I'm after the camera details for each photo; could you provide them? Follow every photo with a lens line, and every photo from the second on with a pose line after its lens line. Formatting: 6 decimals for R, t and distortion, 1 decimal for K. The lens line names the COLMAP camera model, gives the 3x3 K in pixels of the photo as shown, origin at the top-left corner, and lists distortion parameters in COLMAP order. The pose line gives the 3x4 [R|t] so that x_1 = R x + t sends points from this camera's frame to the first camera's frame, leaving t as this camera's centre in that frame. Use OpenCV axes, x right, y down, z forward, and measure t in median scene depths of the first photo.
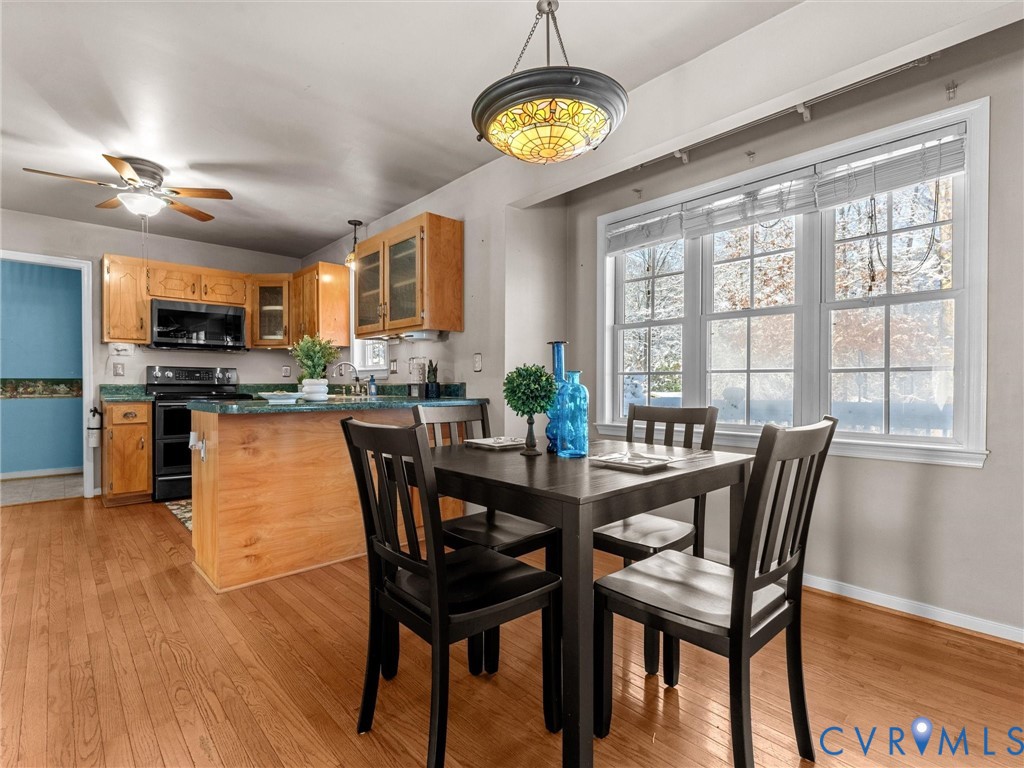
lens RADIAL K [[495.0, 0, 509.5], [0, 495.0, 388.0], [0, 0, 1]] dist [-0.000376, -0.000286]
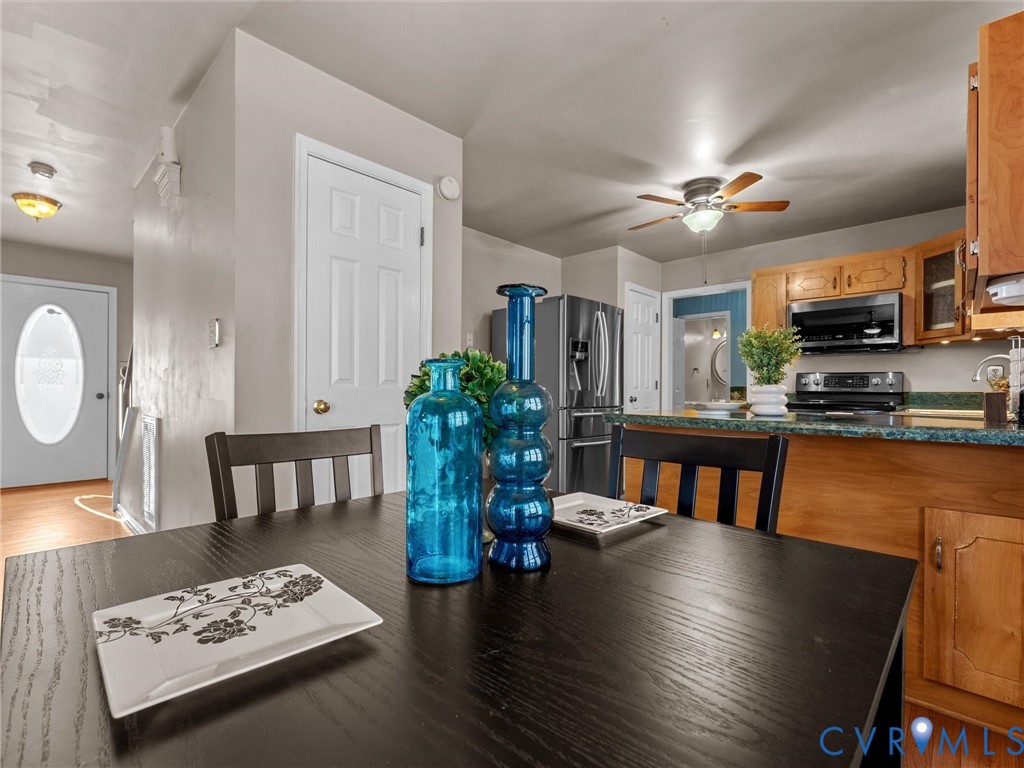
lens RADIAL K [[481.7, 0, 505.9], [0, 481.7, 394.4], [0, 0, 1]] dist [-0.003523, -0.000578]
pose [[0.062733, 0.009091, -0.997989, 0.205108], [-0.011561, 0.999898, 0.008382, -0.004234], [0.997963, 0.011012, 0.062832, 0.415524]]
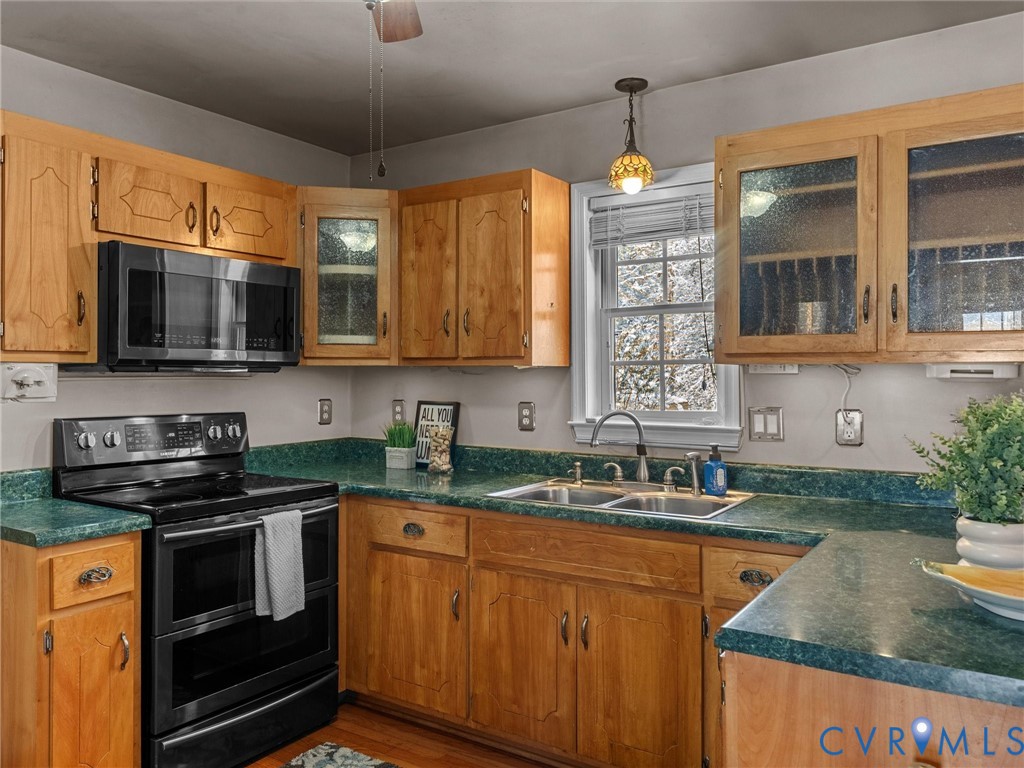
lens RADIAL K [[777.2, 0, 504.9], [0, 777.2, 373.2], [0, 0, 1]] dist [0.038850, -0.006258]
pose [[0.971189, -0.000055, 0.238309, -0.621706], [0.001677, 0.999977, -0.006606, -0.084511], [-0.238303, 0.006815, 0.971167, 0.393082]]
